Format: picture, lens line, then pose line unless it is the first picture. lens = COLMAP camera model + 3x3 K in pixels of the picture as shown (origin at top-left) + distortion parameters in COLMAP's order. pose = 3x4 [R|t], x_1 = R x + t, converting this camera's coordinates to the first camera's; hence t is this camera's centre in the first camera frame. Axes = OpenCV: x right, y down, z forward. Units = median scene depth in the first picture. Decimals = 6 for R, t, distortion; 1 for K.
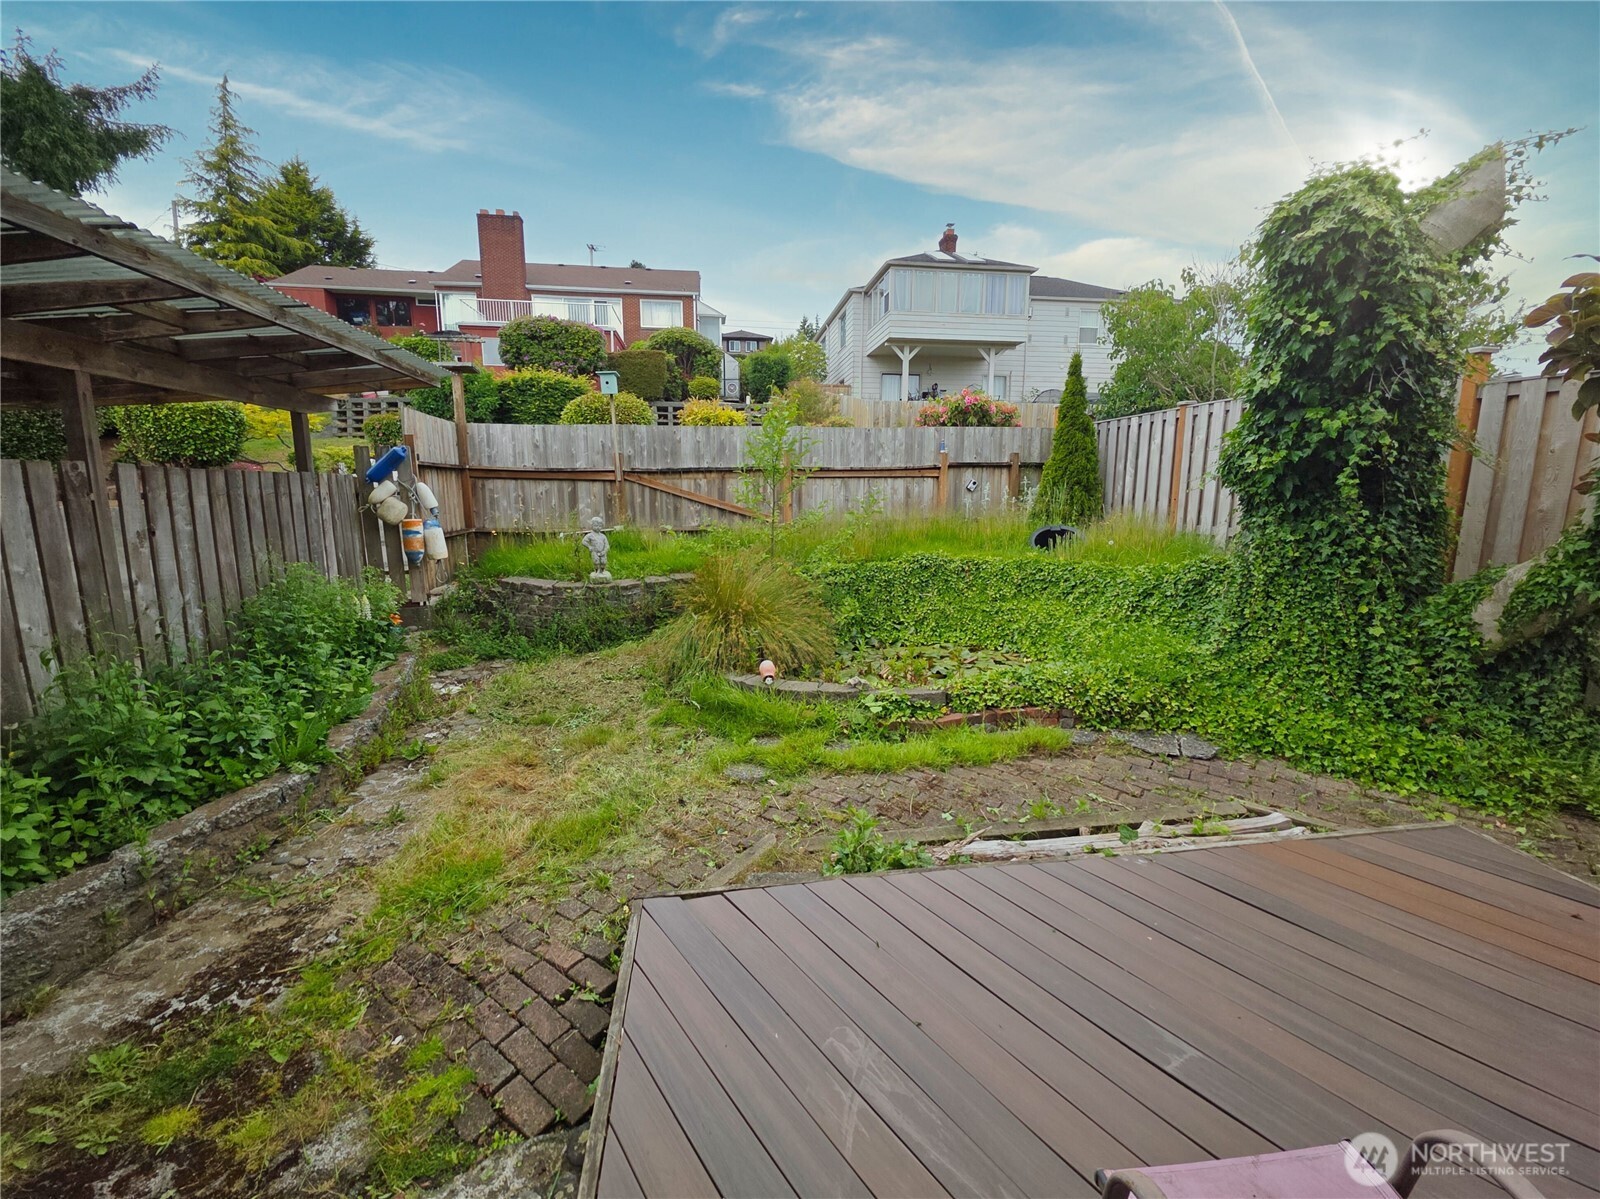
lens RADIAL K [[646.0, 0, 796.8], [0, 646.0, 591.6], [0, 0, 1]] dist [0.001104, -0.000337]
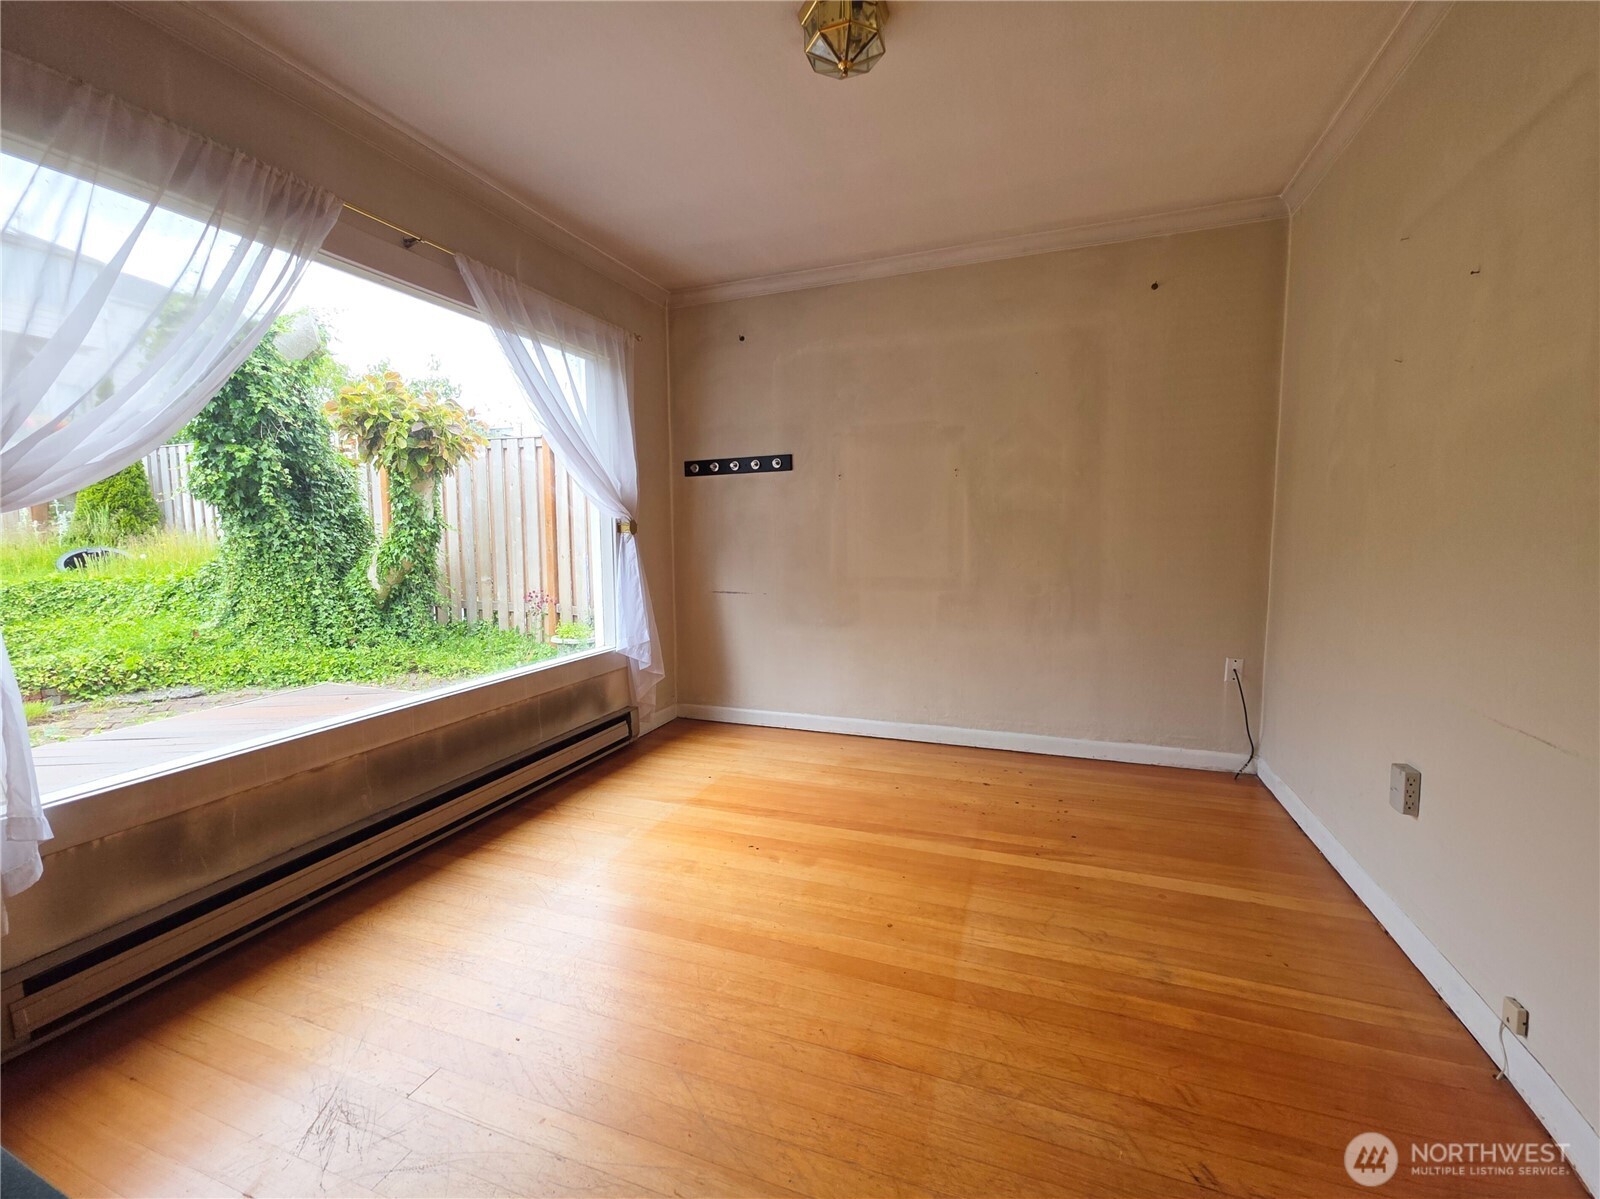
lens RADIAL K [[646.7, 0, 796.4], [0, 646.7, 596.1], [0, 0, 1]] dist [0.001759, -0.007078]
pose [[0.453943, -0.084553, 0.887010, 0.036834], [0.143251, 0.989463, 0.021008, 0.198799], [-0.879440, 0.117529, 0.461273, -0.721546]]
